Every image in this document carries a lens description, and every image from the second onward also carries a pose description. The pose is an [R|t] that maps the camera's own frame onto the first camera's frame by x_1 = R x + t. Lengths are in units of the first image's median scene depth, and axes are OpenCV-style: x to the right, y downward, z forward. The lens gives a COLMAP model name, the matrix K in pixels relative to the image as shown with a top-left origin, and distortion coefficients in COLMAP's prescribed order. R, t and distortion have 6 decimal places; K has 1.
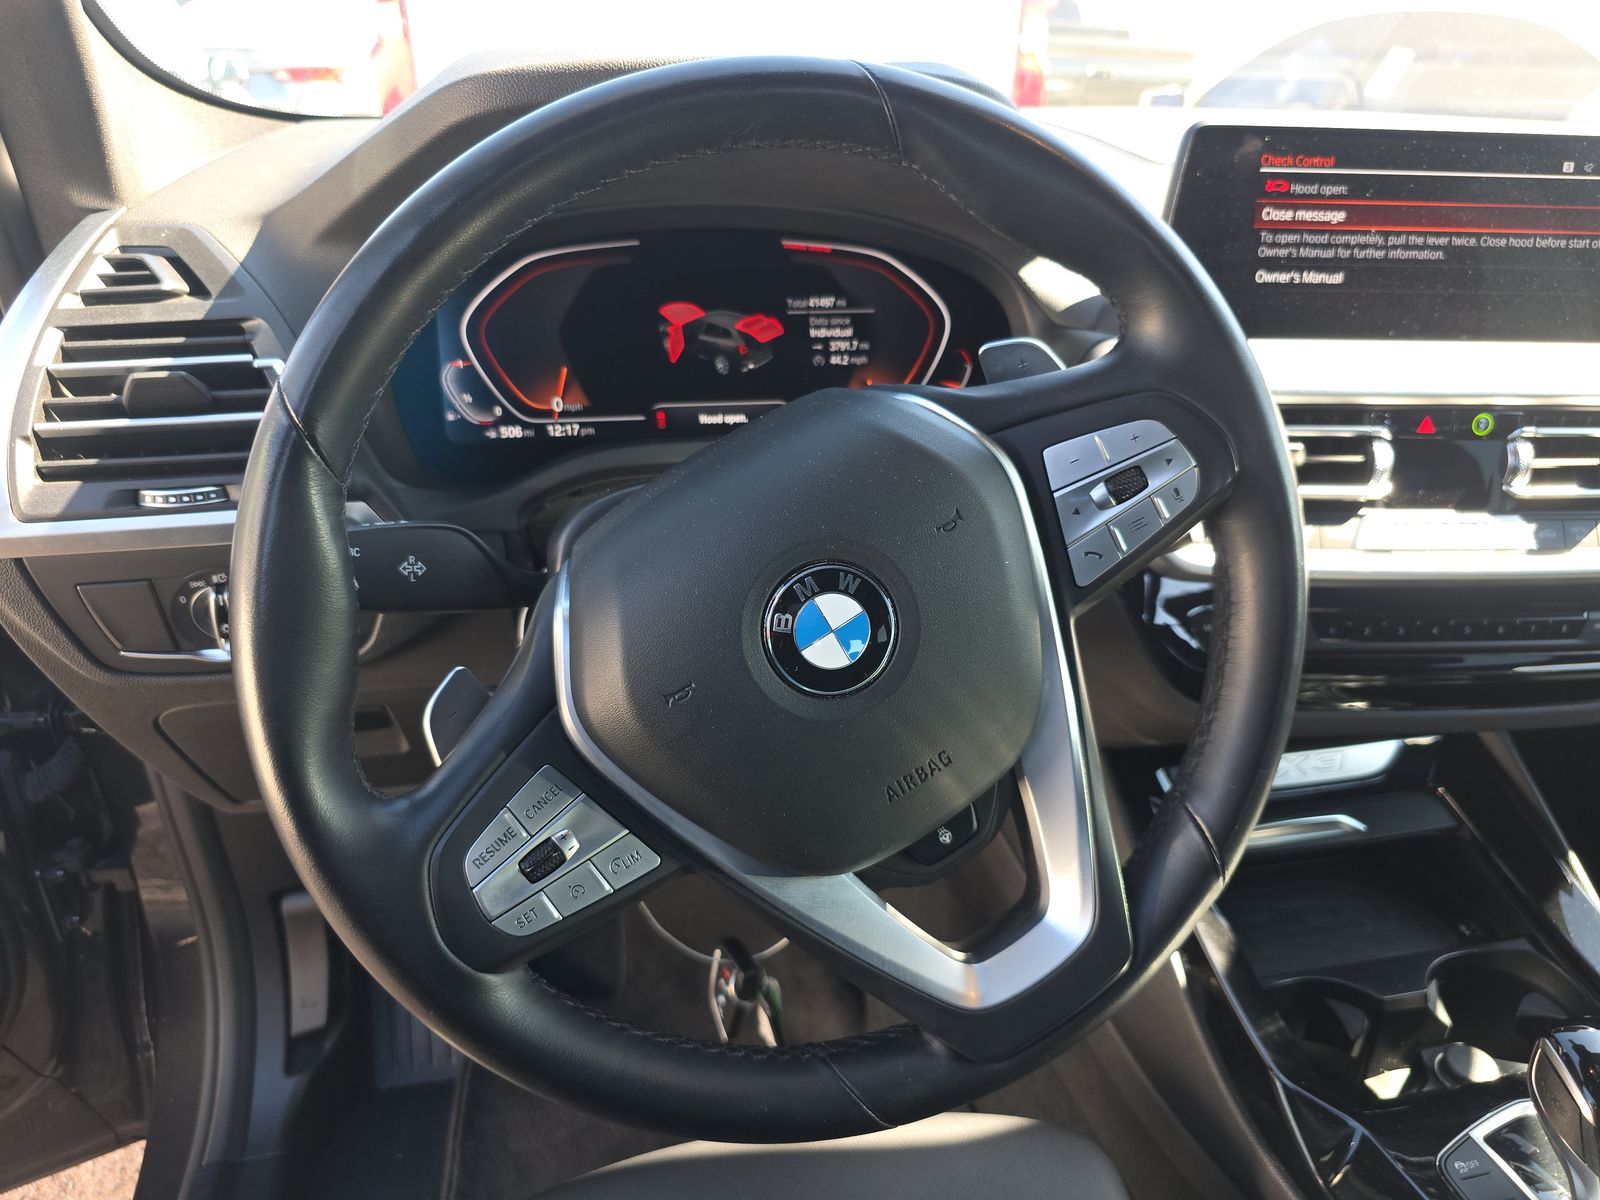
lens RADIAL K [[1090.8, 0, 798.2], [0, 1090.8, 578.3], [0, 0, 1]] dist [0.000257, -0.028016]
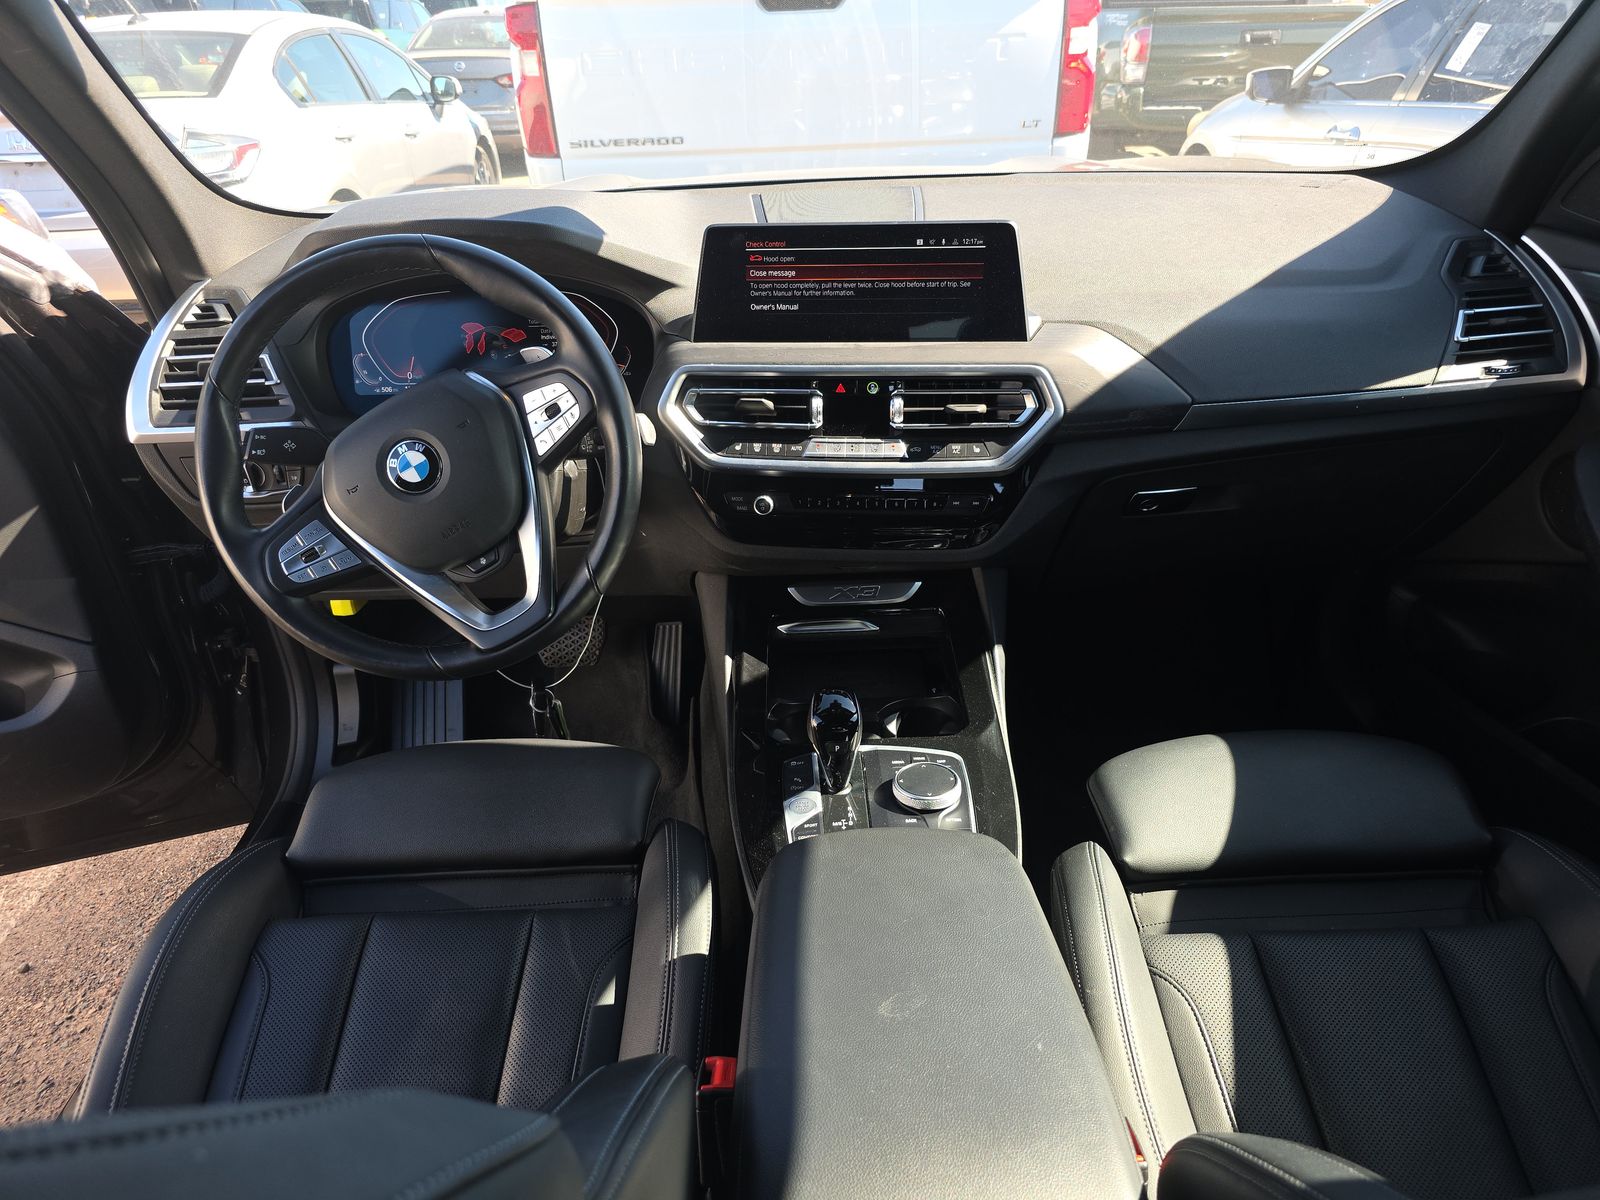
lens RADIAL K [[1064.8, 0, 800.0], [0, 1064.8, 600.0], [0, 0, 1]] dist [-0.004388, -0.003704]
pose [[0.981647, 0.042214, -0.185975, 0.869247], [-0.032425, 0.997939, 0.055367, 0.118977], [0.187929, -0.048321, 0.980993, -0.793180]]
